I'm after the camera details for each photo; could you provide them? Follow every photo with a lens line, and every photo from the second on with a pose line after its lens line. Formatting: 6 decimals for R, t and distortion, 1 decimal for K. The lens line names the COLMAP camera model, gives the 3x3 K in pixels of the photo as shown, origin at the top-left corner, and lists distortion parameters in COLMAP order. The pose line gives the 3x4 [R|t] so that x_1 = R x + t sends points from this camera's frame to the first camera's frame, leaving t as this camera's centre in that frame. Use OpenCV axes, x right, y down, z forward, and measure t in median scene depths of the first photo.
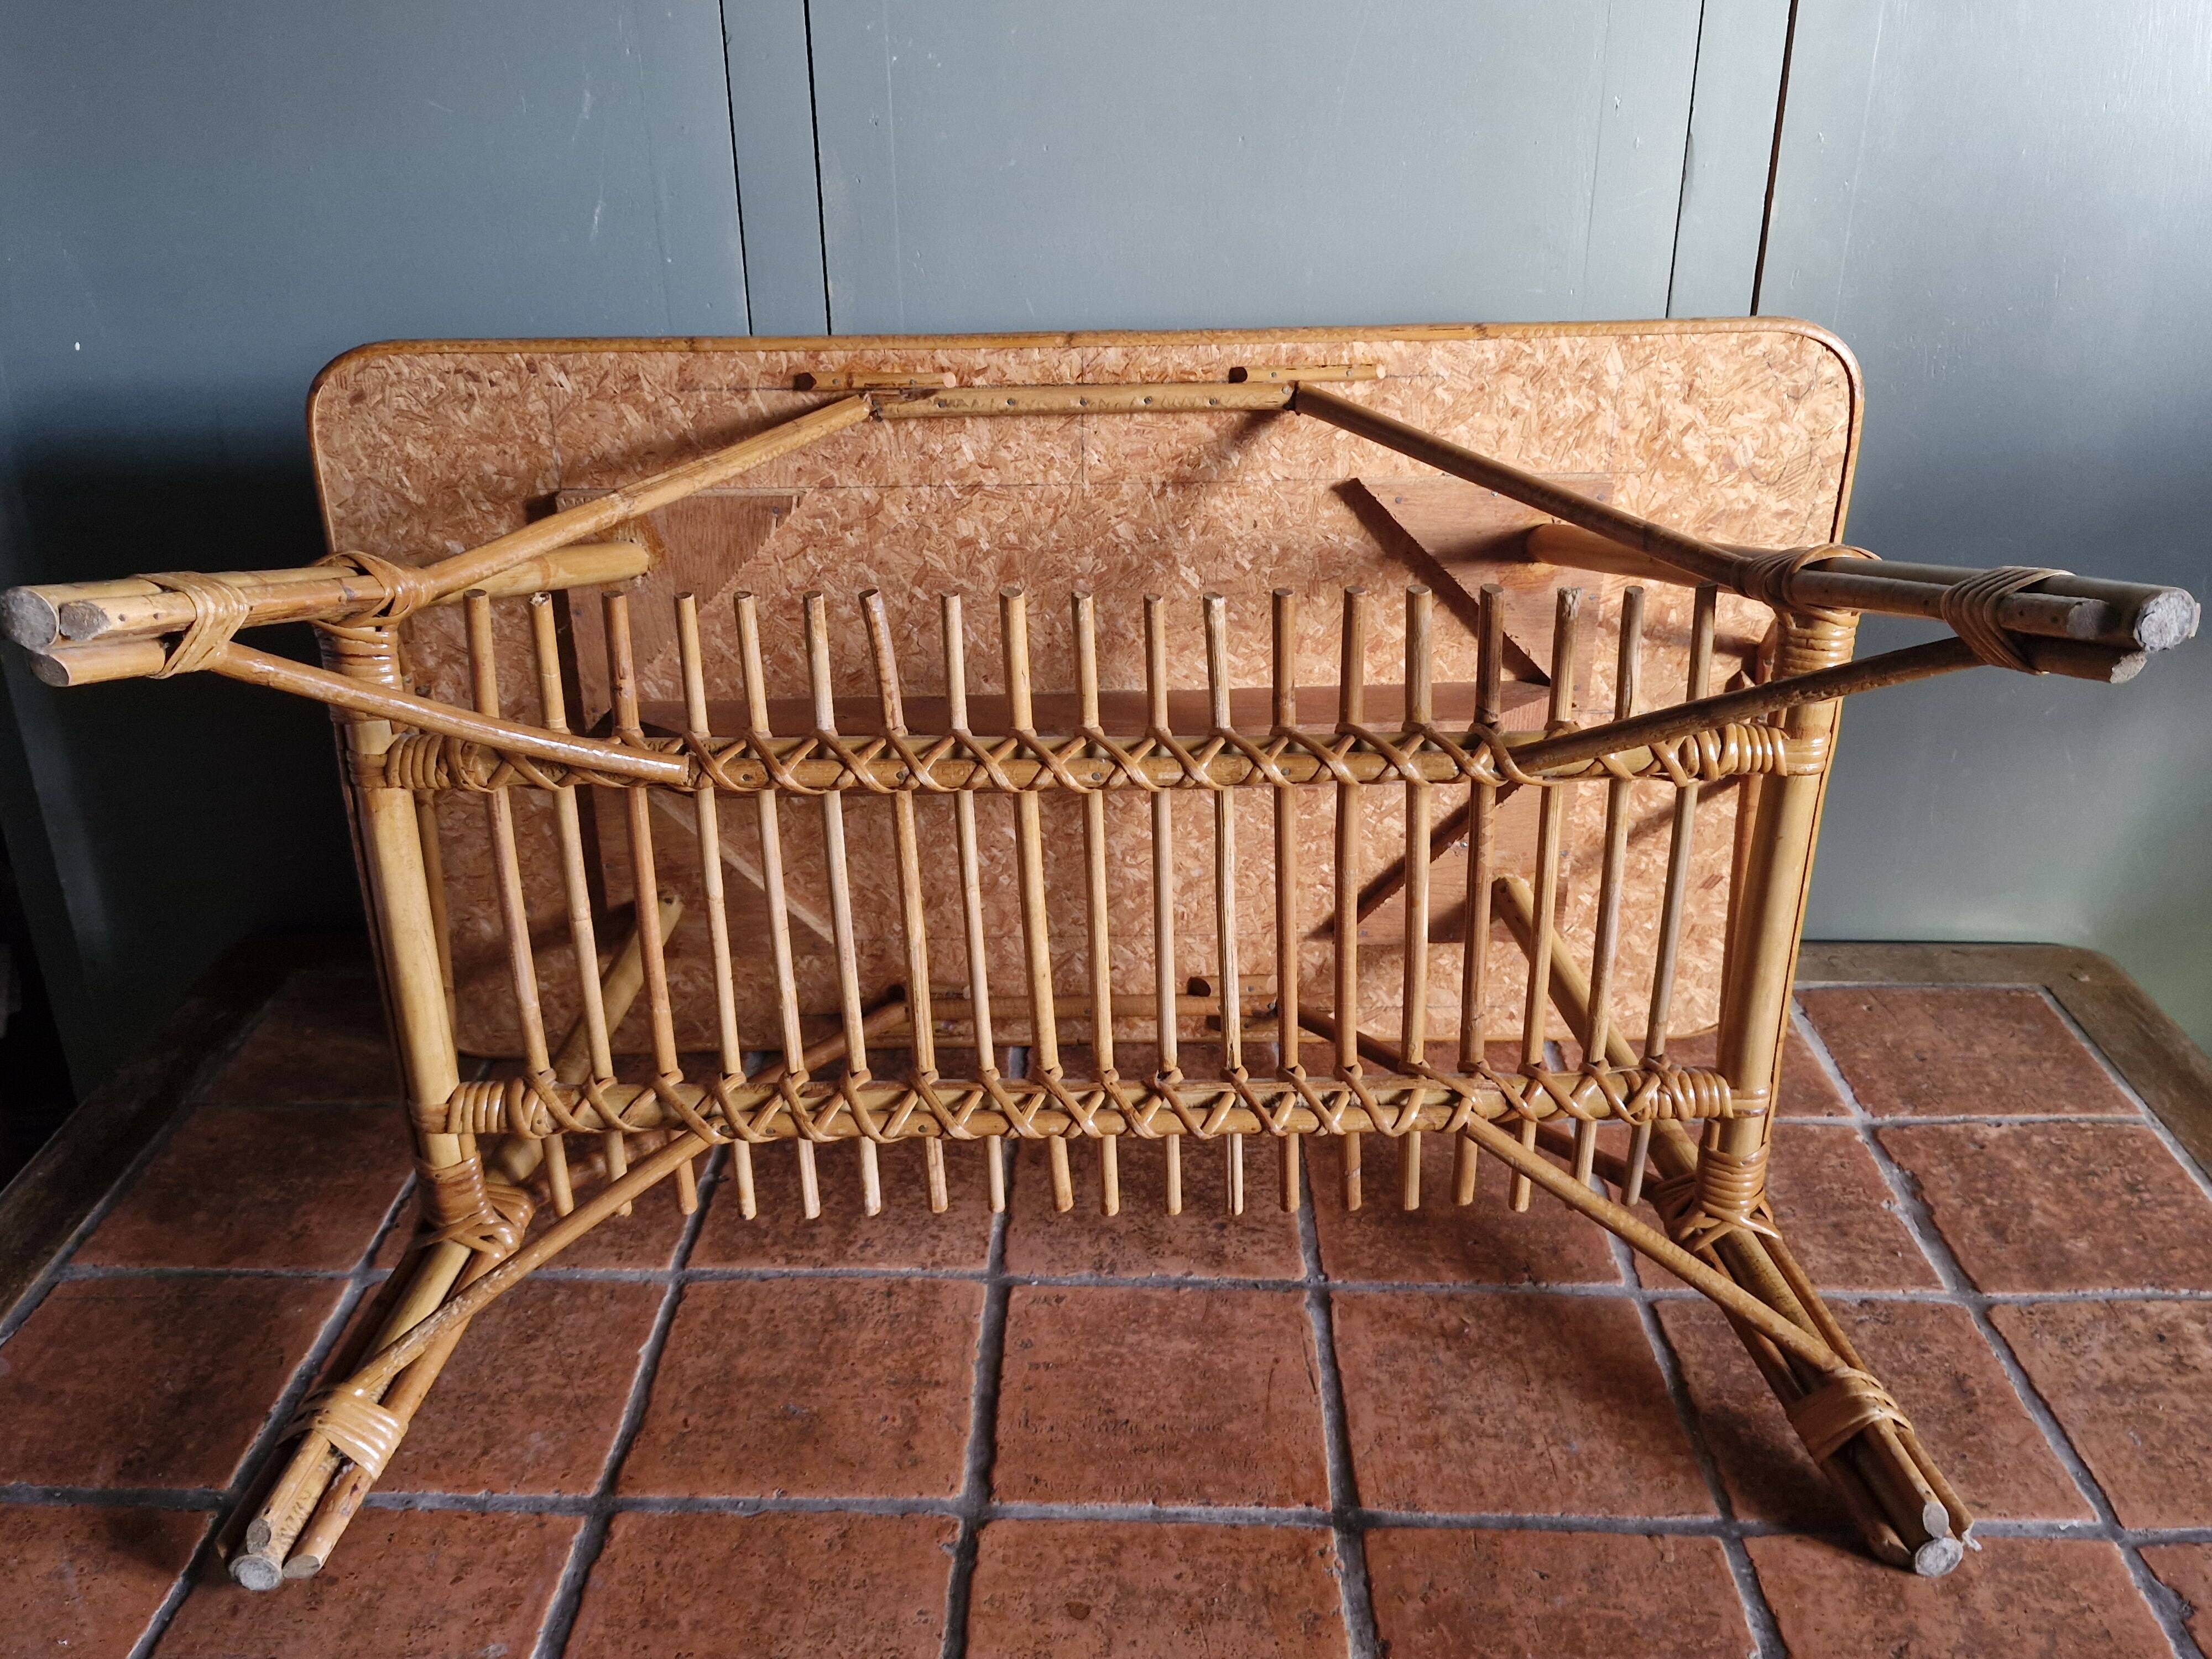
lens RADIAL K [[1974.0, 0, 1055.2], [0, 1974.0, 852.3], [0, 0, 1]] dist [0.125261, -0.206763]
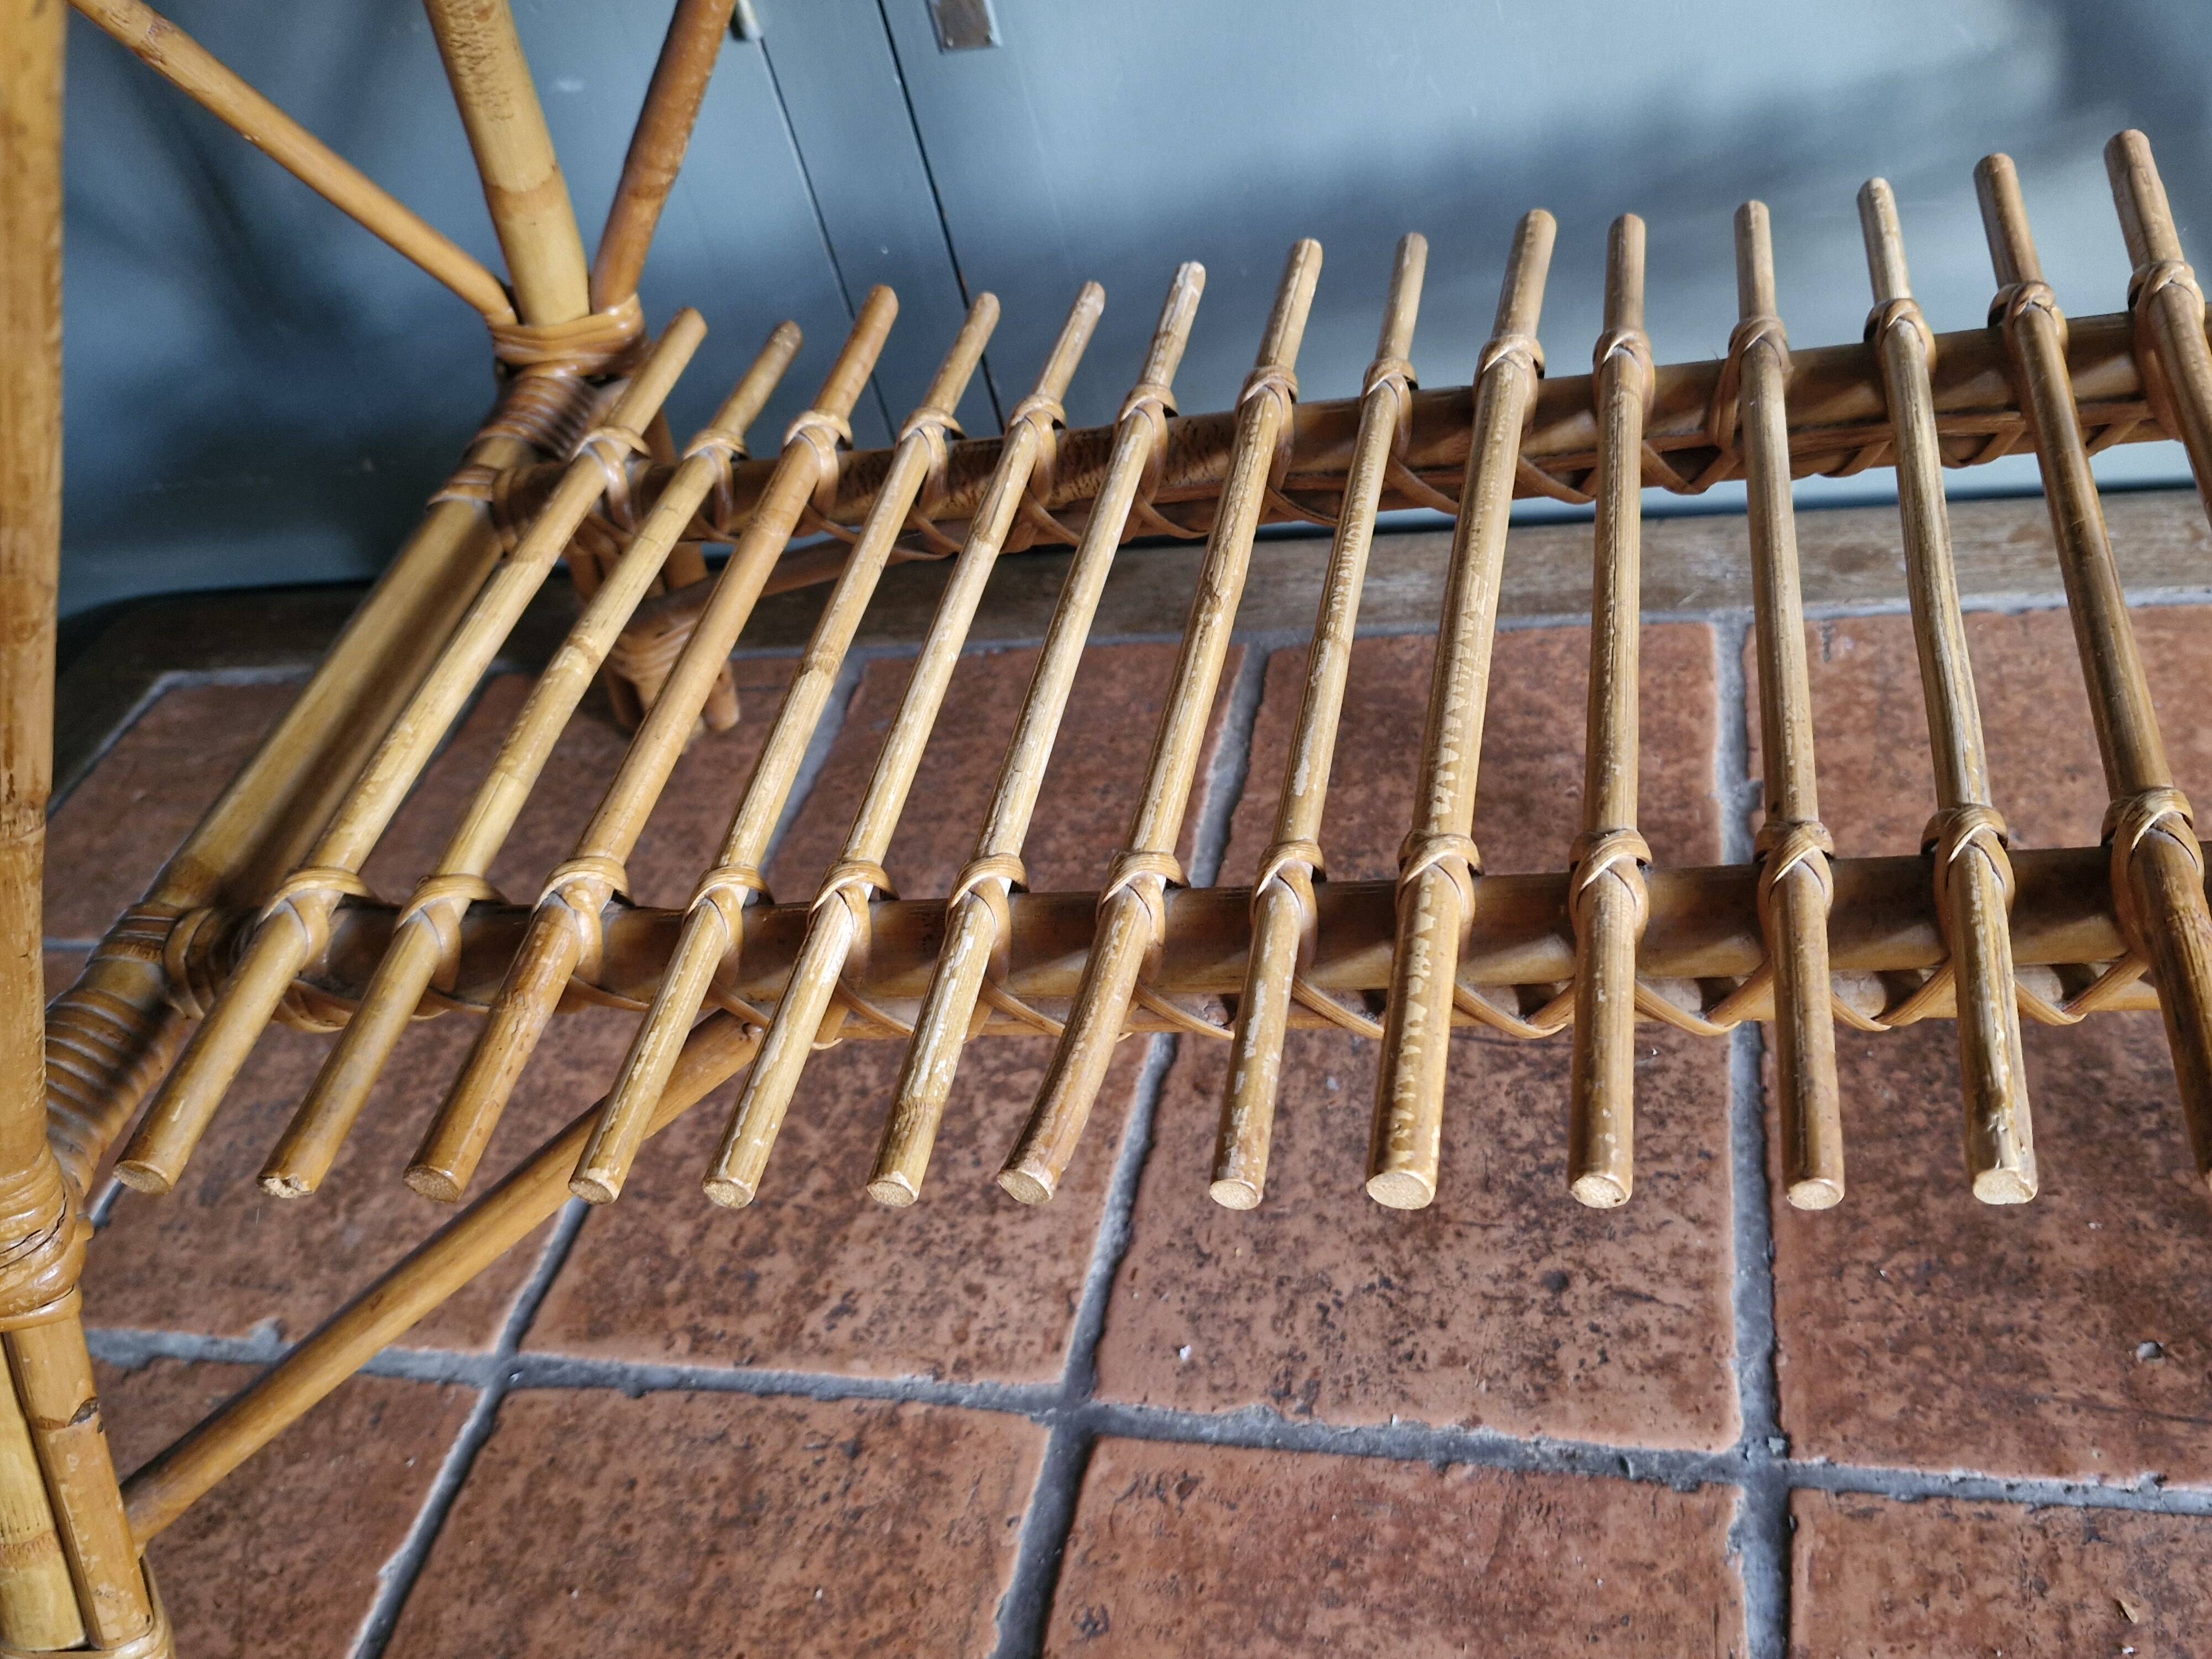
lens RADIAL K [[1974.0, 0, 1116.2], [0, 1974.0, 821.7], [0, 0, 1]] dist [0.125261, -0.206763]
pose [[0.966990, -0.030190, -0.253020, 0.113806], [0.102079, 0.955695, 0.276091, -0.060700], [0.233474, -0.292805, 0.927230, 0.615636]]
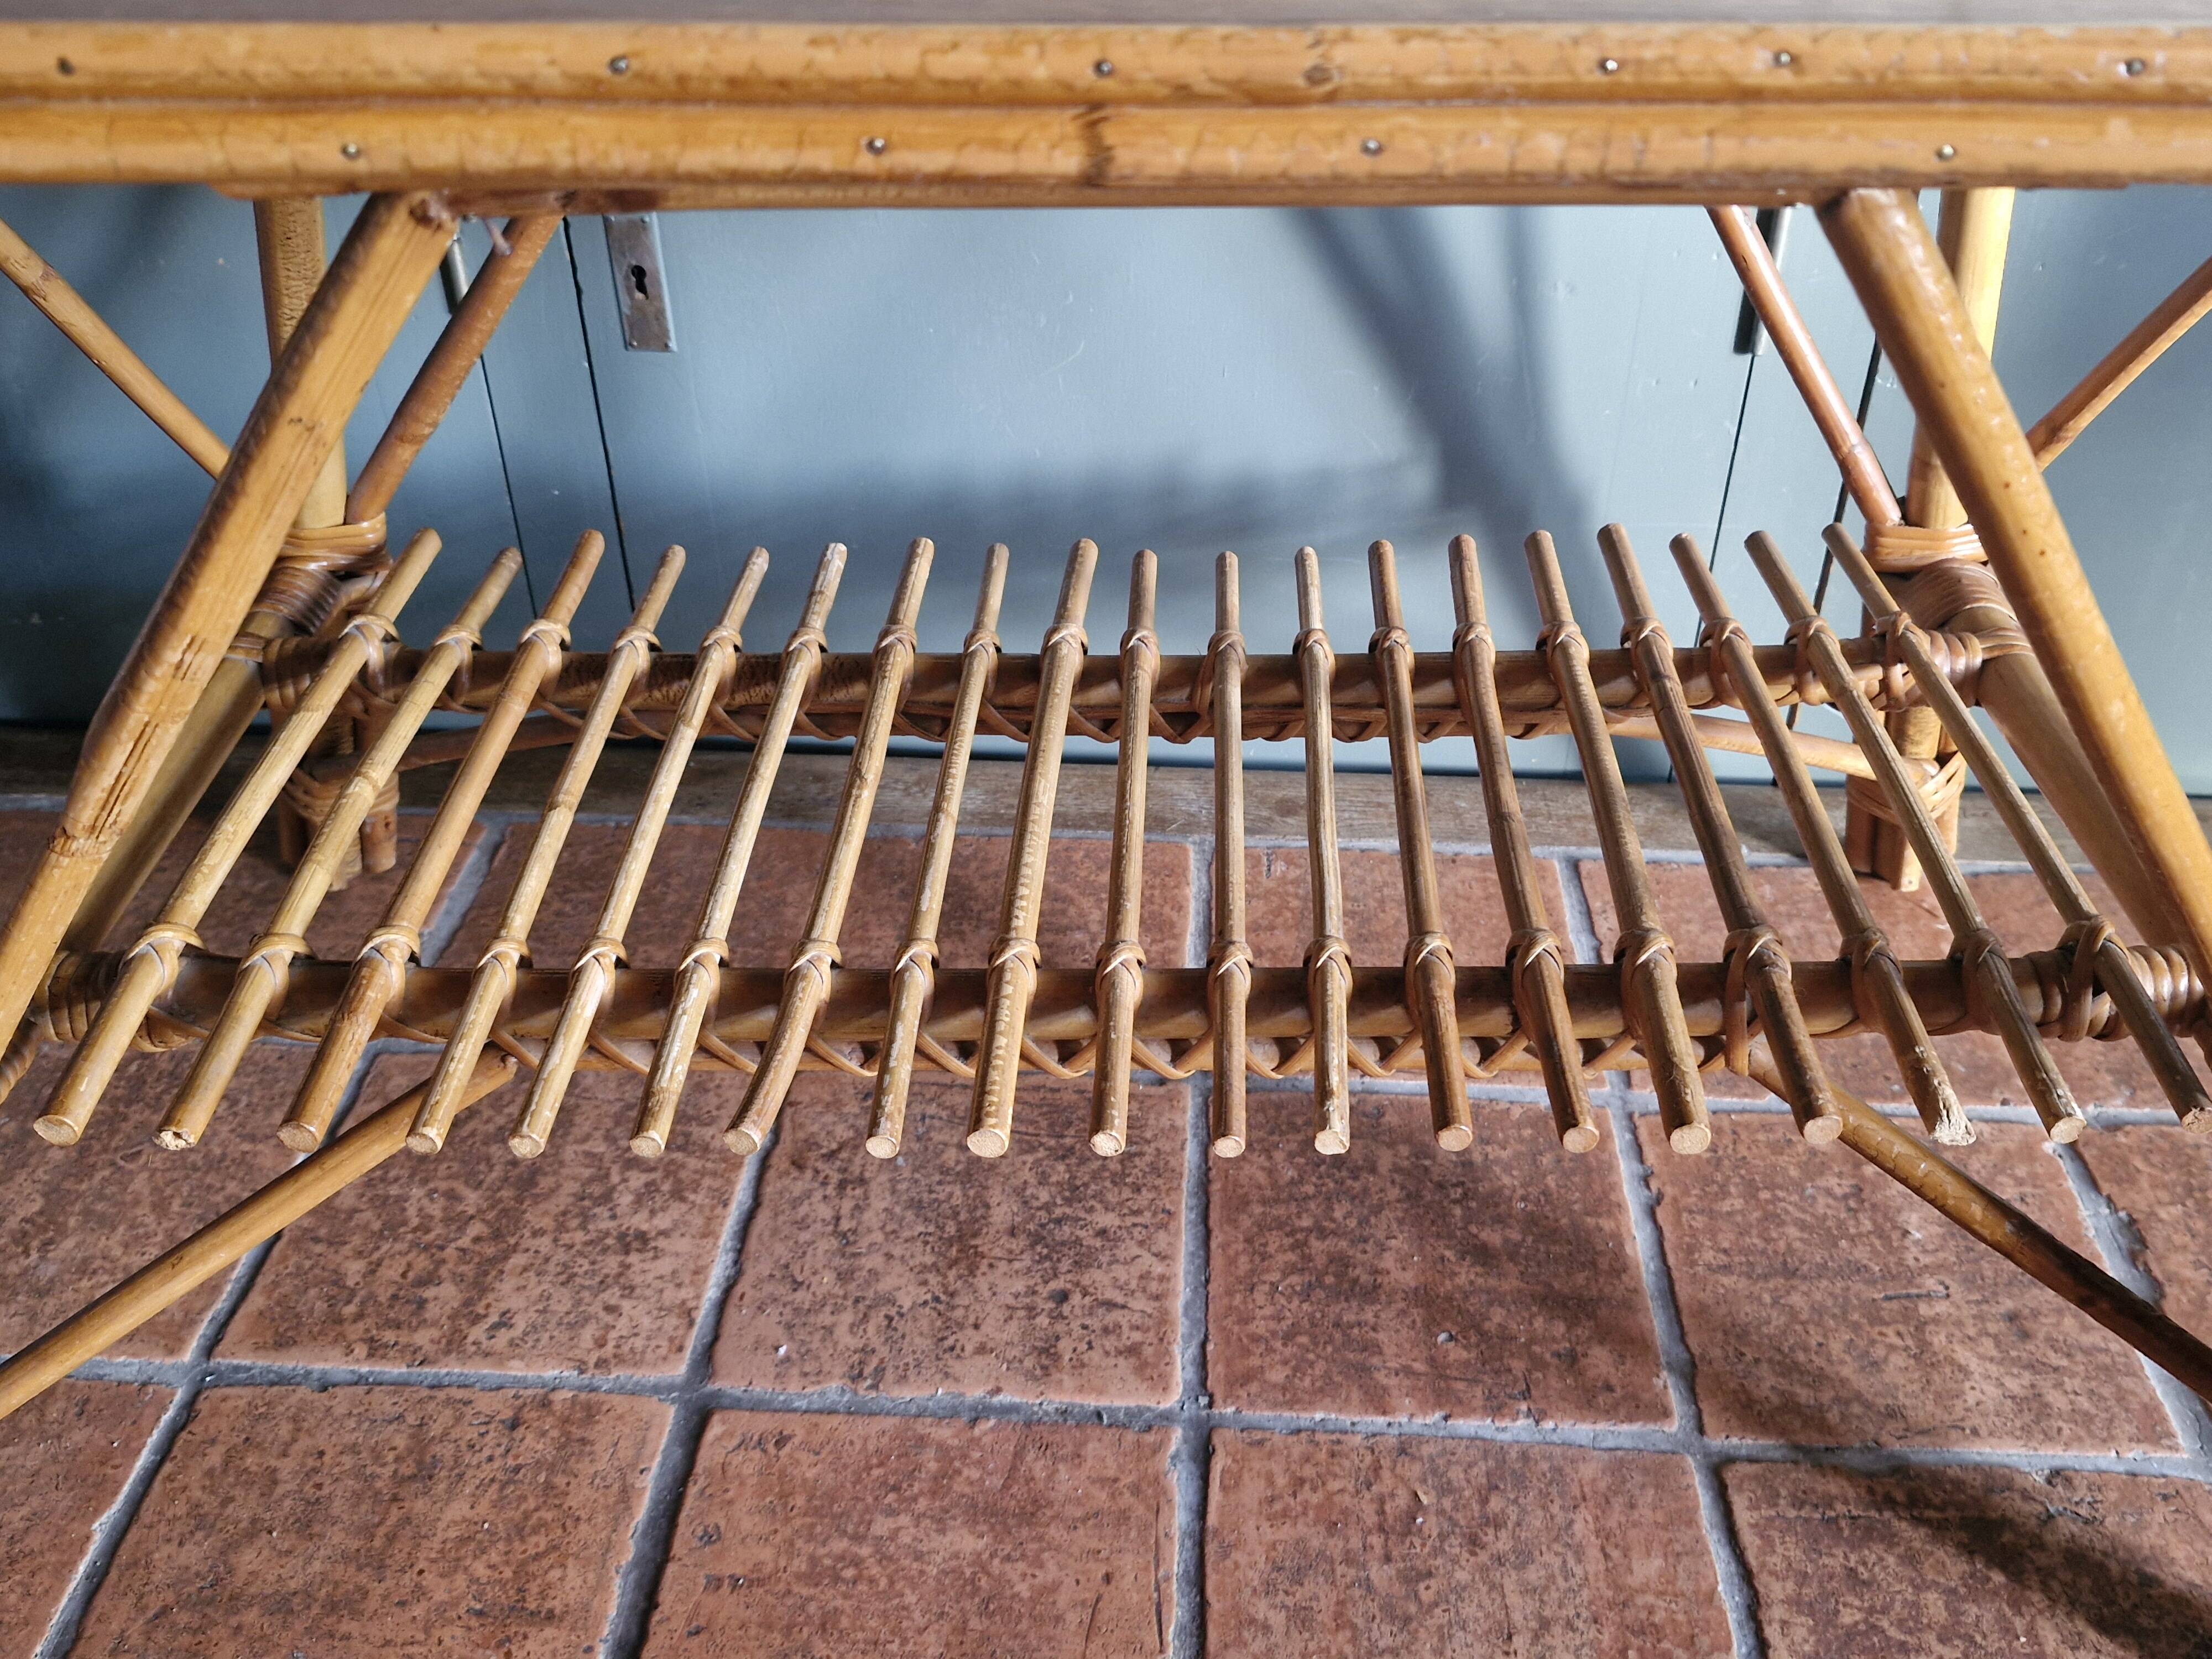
lens RADIAL K [[1974.0, 0, 1107.3], [0, 1974.0, 844.6], [0, 0, 1]] dist [0.125261, -0.206763]
pose [[0.999761, 0.020718, -0.006971, 0.108460], [-0.019118, 0.983356, 0.180682, -0.079598], [0.010599, -0.180506, 0.983517, 0.421116]]
